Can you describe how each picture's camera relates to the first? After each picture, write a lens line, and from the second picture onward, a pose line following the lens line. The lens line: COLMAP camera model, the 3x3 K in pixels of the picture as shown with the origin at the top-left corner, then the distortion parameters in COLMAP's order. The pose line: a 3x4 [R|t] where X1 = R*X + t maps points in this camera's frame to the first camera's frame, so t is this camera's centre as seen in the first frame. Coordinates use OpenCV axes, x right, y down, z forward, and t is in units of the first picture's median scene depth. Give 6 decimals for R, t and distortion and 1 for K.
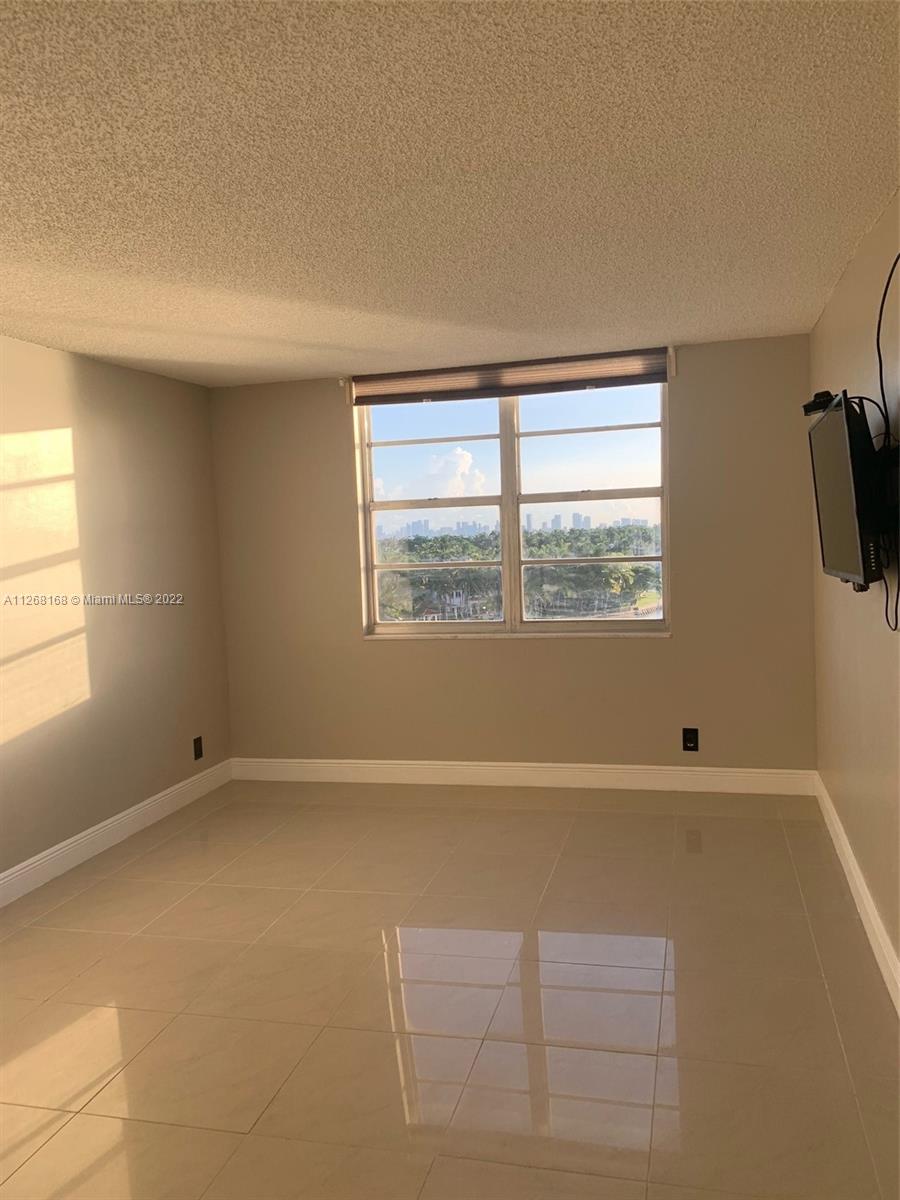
lens RADIAL K [[917.8, 0, 456.8], [0, 917.8, 614.7], [0, 0, 1]] dist [0.062728, -0.088102]
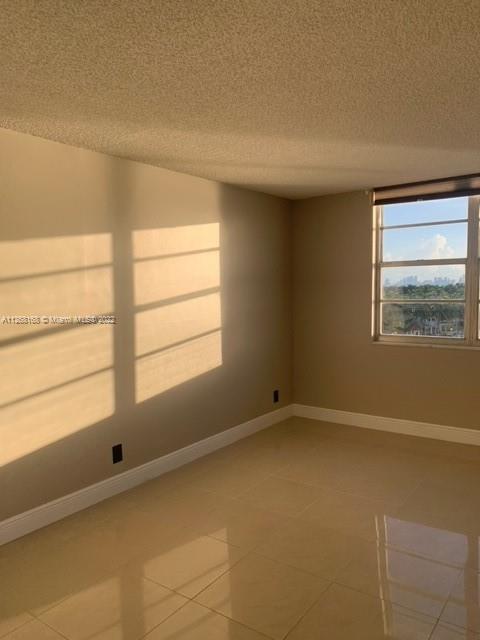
lens RADIAL K [[488.3, 0, 240.0], [0, 488.3, 320.0], [0, 0, 1]] dist [0.061139, -0.079444]
pose [[0.930255, 0.049414, -0.363571, -0.001215], [-0.053335, 0.998576, -0.000745, -0.003200], [0.363016, 0.020084, 0.931566, 0.078138]]
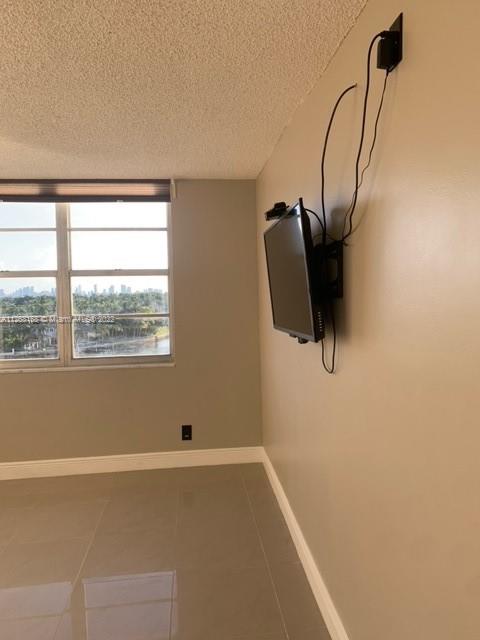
lens RADIAL K [[488.3, 0, 240.0], [0, 488.3, 320.0], [0, 0, 1]] dist [0.061139, -0.079444]
pose [[0.934801, 0.001078, 0.355170, 0.041976], [0.013061, 0.999215, -0.037408, -0.020401], [-0.354932, 0.039608, 0.934053, 0.186562]]
